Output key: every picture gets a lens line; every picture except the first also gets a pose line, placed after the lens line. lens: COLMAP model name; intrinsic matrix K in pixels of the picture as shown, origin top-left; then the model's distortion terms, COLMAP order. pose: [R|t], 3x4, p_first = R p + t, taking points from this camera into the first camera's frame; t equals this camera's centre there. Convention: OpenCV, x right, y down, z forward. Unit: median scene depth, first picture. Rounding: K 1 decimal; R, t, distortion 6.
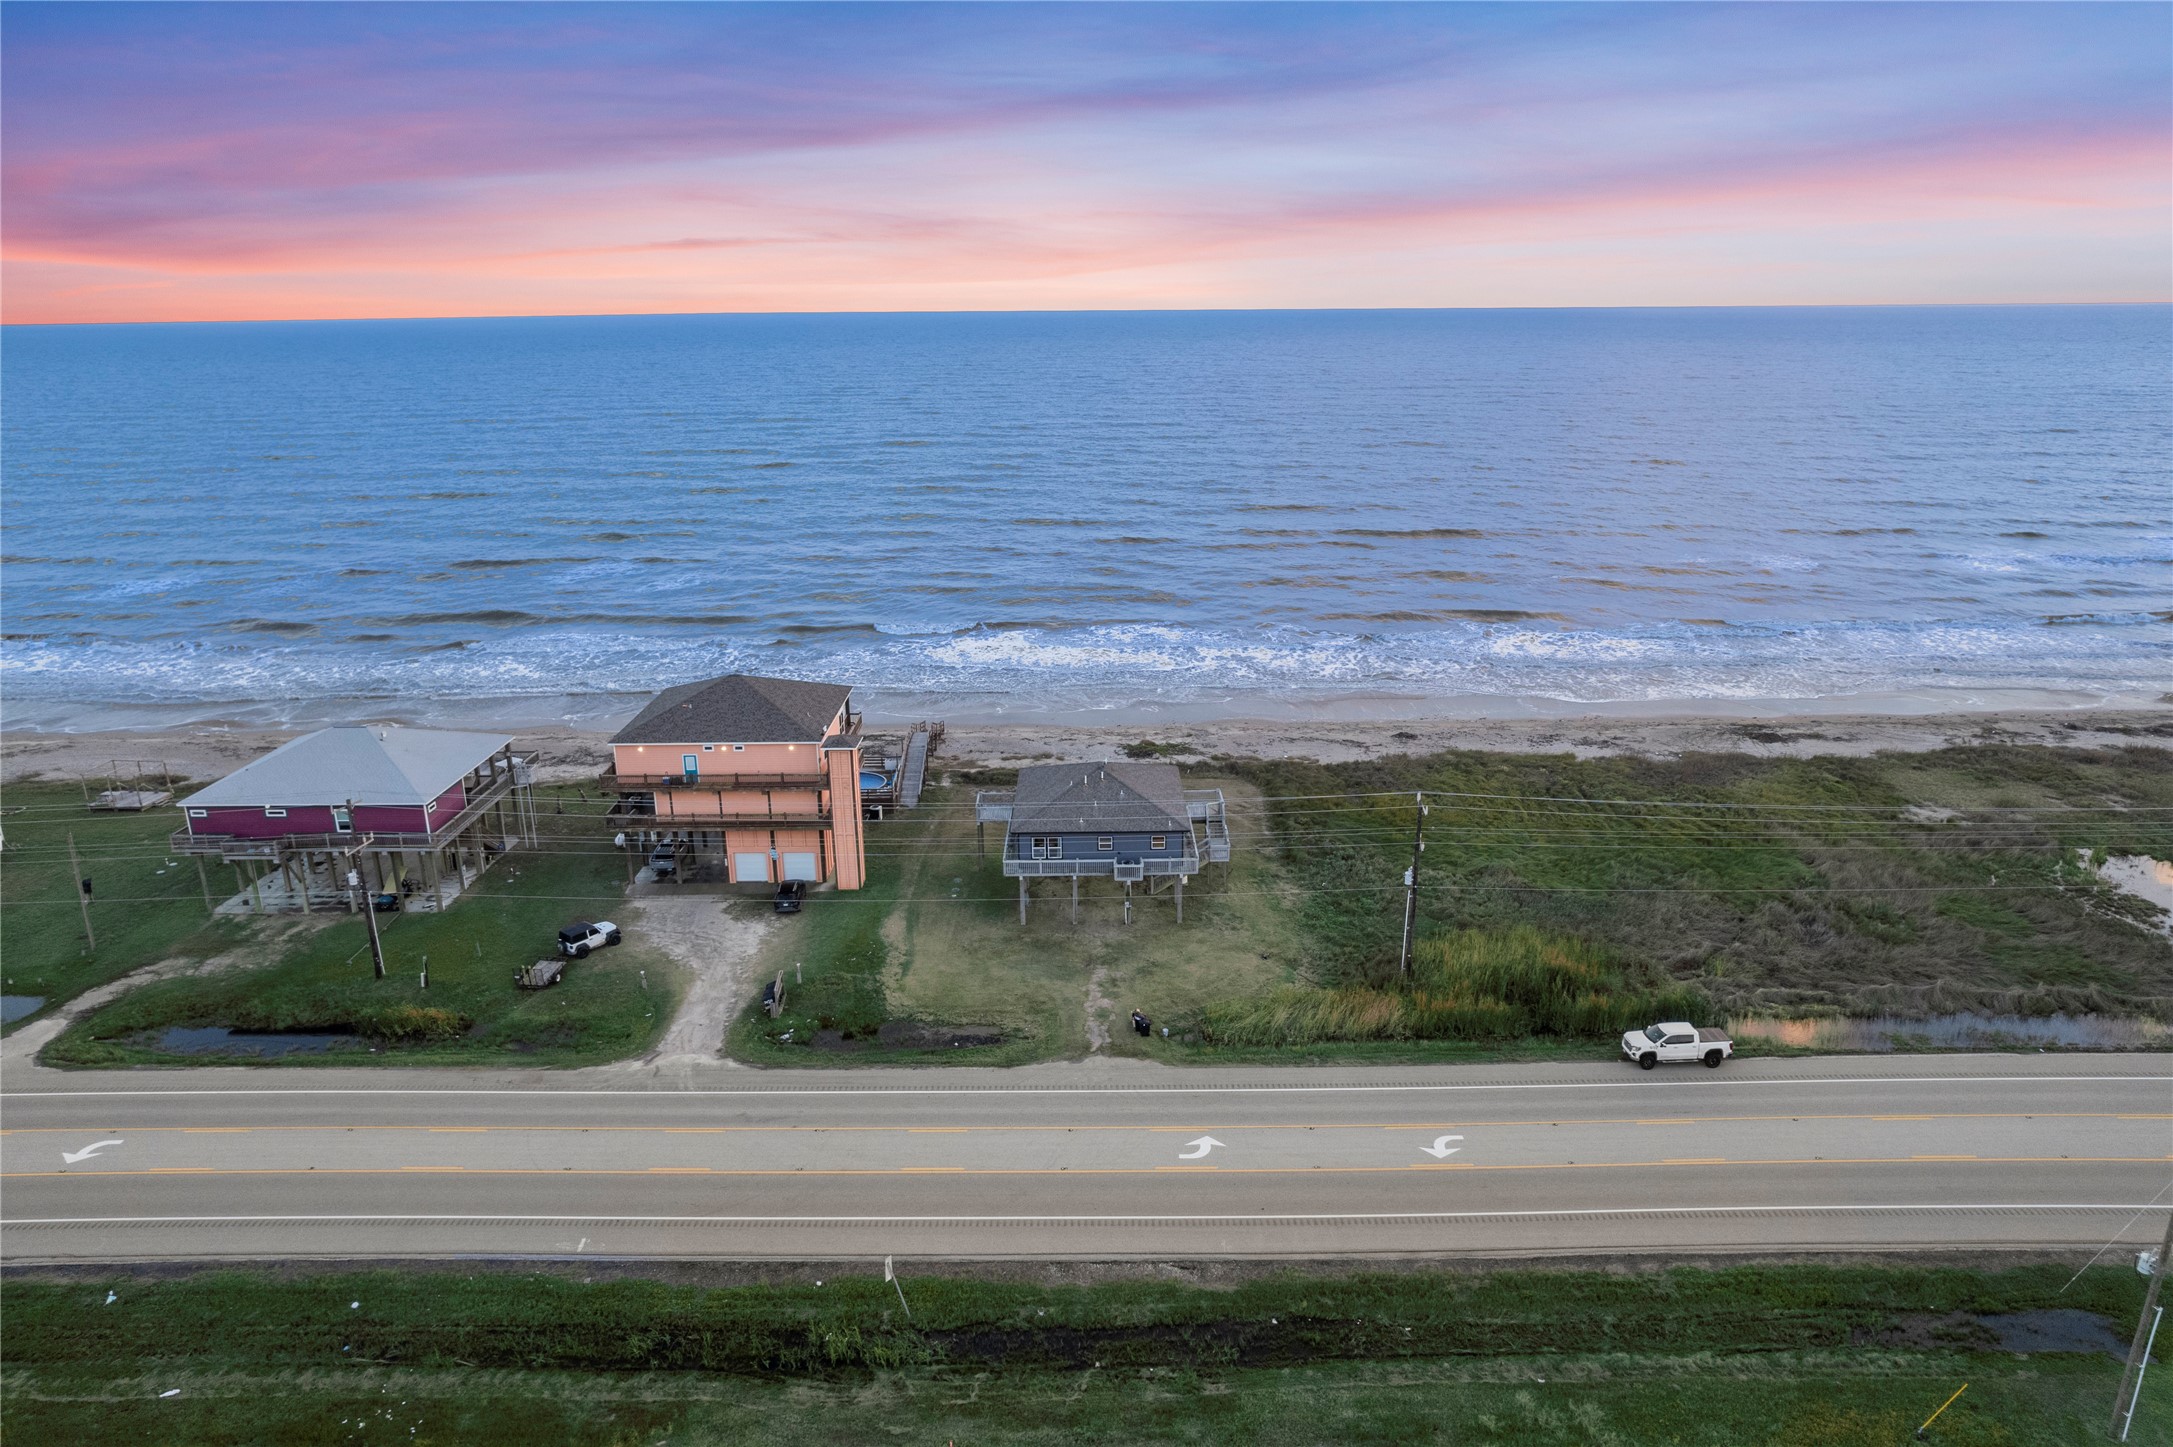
lens RADIAL K [[1381.4, 0, 1099.9], [0, 1381.4, 730.4], [0, 0, 1]] dist [-0.033635, 0.000947]
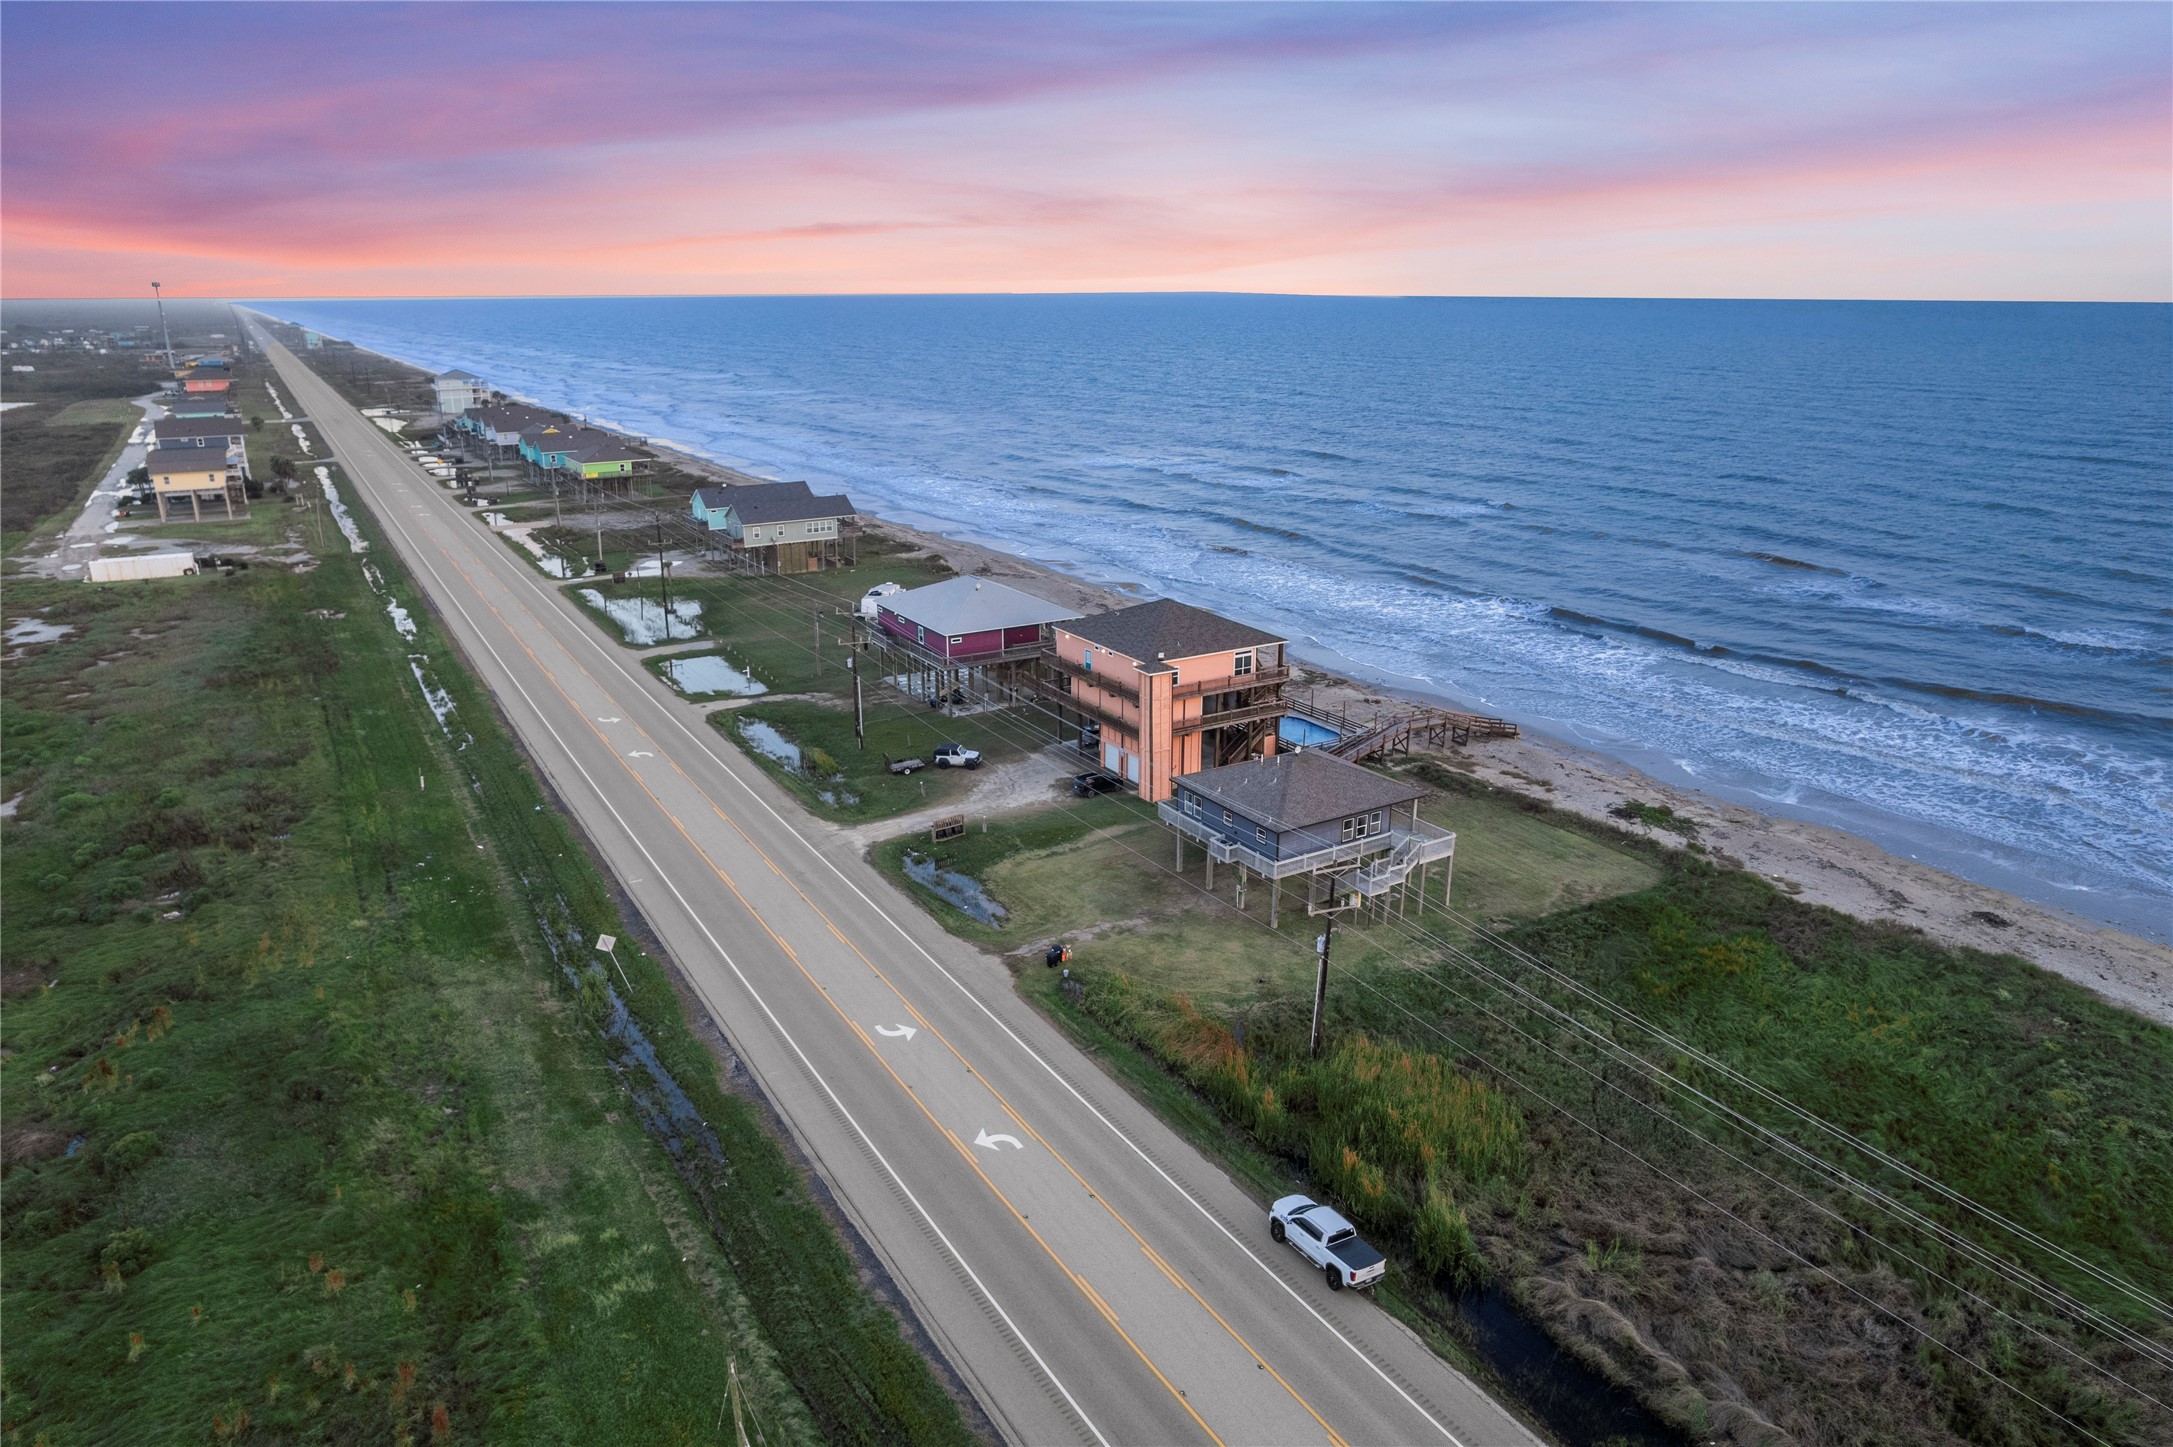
lens RADIAL K [[1381.4, 0, 1099.9], [0, 1381.4, 730.4], [0, 0, 1]] dist [-0.033635, 0.000947]
pose [[0.521485, 0.269231, -0.809672, 0.769683], [-0.258975, 0.954094, 0.150457, -0.109199], [0.813010, 0.131224, 0.567269, 0.358114]]
